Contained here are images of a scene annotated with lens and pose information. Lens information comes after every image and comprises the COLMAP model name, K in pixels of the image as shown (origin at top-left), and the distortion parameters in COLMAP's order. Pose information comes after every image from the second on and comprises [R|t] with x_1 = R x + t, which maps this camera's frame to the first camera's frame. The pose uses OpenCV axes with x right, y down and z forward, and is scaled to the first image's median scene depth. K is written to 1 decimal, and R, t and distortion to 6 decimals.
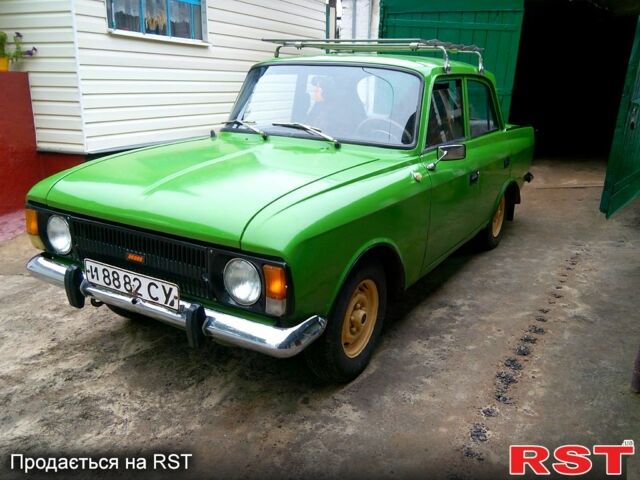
lens RADIAL K [[548.7, 0, 339.0], [0, 548.7, 240.3], [0, 0, 1]] dist [0.084789, -0.138721]
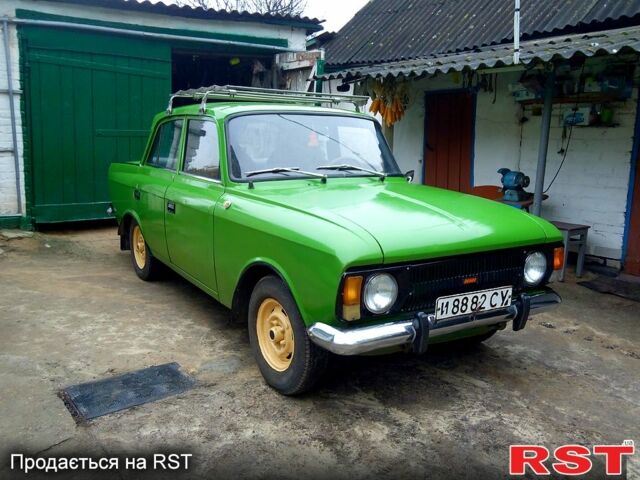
lens RADIAL K [[548.7, 0, 339.0], [0, 548.7, 240.3], [0, 0, 1]] dist [0.084789, -0.138721]
pose [[0.455316, -0.188144, 0.870223, -1.437617], [0.243473, 0.966472, 0.081563, -0.205837], [-0.856392, 0.174739, 0.485858, 0.630378]]
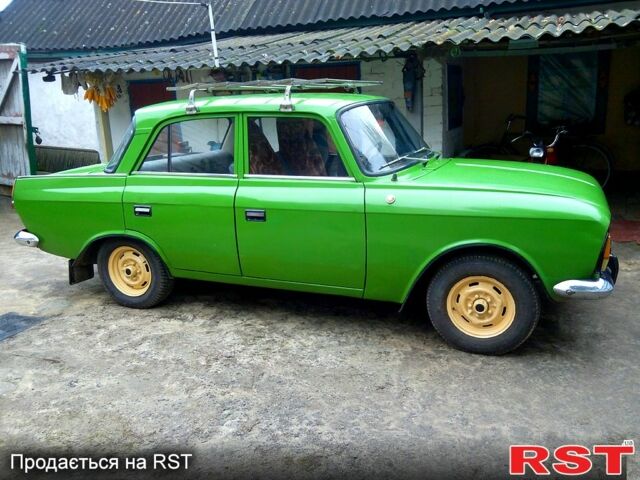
lens RADIAL K [[548.7, 0, 339.0], [0, 548.7, 240.3], [0, 0, 1]] dist [0.084789, -0.138721]
pose [[-0.170966, -0.263402, 0.949416, -1.843299], [0.300256, 0.903840, 0.304827, -0.286422], [-0.938412, 0.337183, -0.075438, 0.750081]]
